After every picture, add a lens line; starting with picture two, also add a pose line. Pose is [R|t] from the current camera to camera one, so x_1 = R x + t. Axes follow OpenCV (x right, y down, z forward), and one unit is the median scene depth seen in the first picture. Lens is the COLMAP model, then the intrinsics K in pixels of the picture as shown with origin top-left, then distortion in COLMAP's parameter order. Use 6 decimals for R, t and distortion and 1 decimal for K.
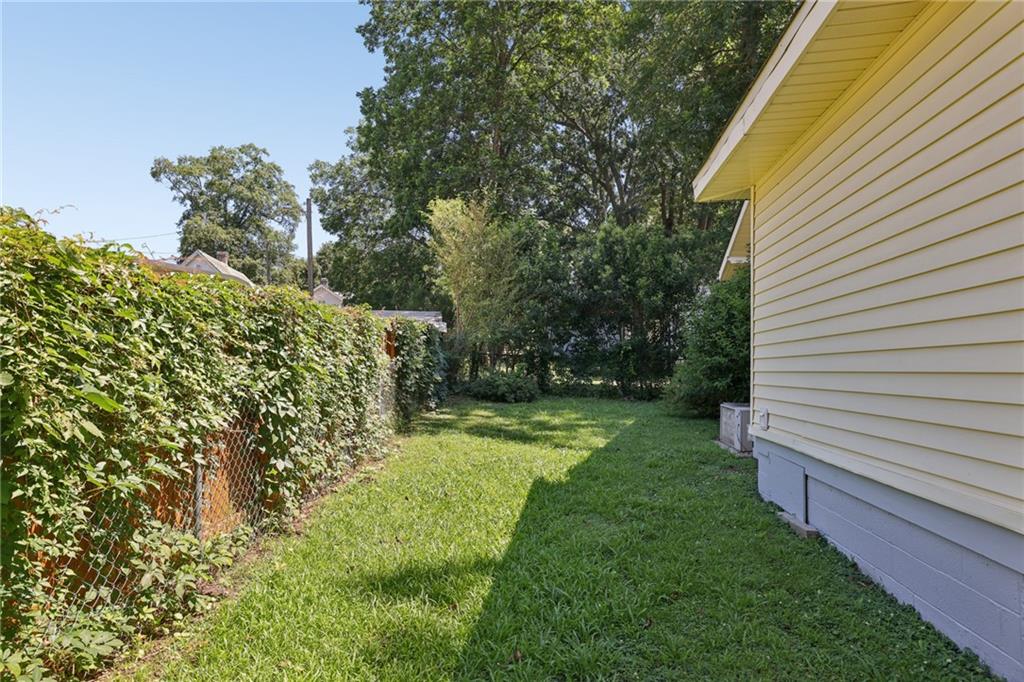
lens RADIAL K [[555.9, 0, 512.0], [0, 555.9, 341.0], [0, 0, 1]] dist [0.000523, 0.000001]
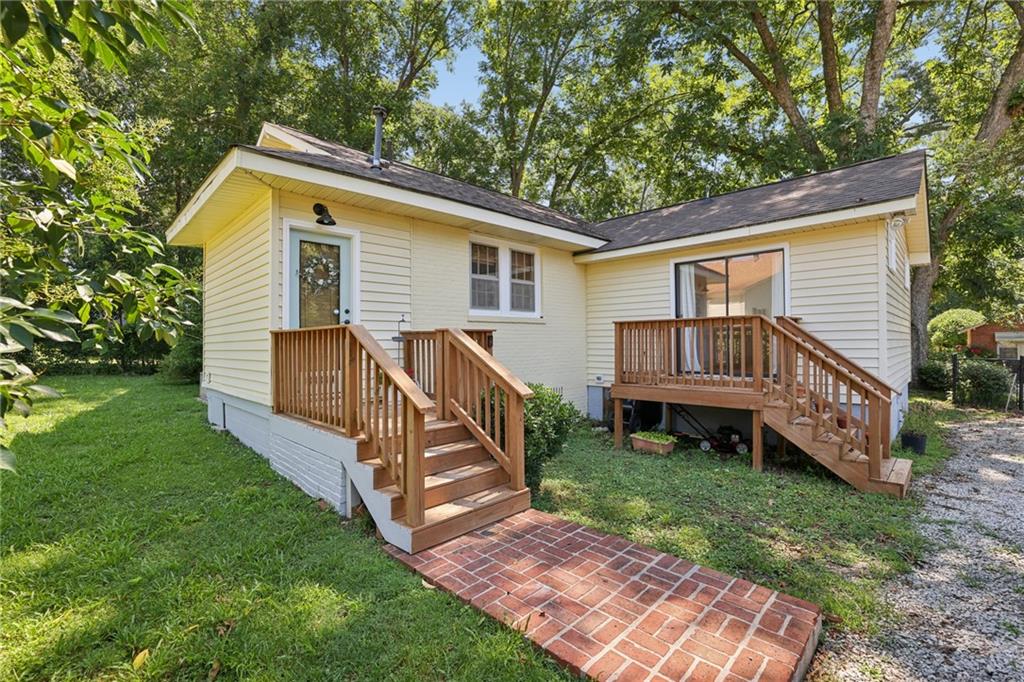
lens RADIAL K [[442.4, 0, 512.0], [0, 442.4, 341.0], [0, 0, 1]] dist [-0.046086, 0.016344]
pose [[0.613757, 0.000138, 0.789495, -0.021638], [-0.029099, 0.999324, 0.022447, -0.016132], [-0.788958, -0.036751, 0.613346, -0.287481]]
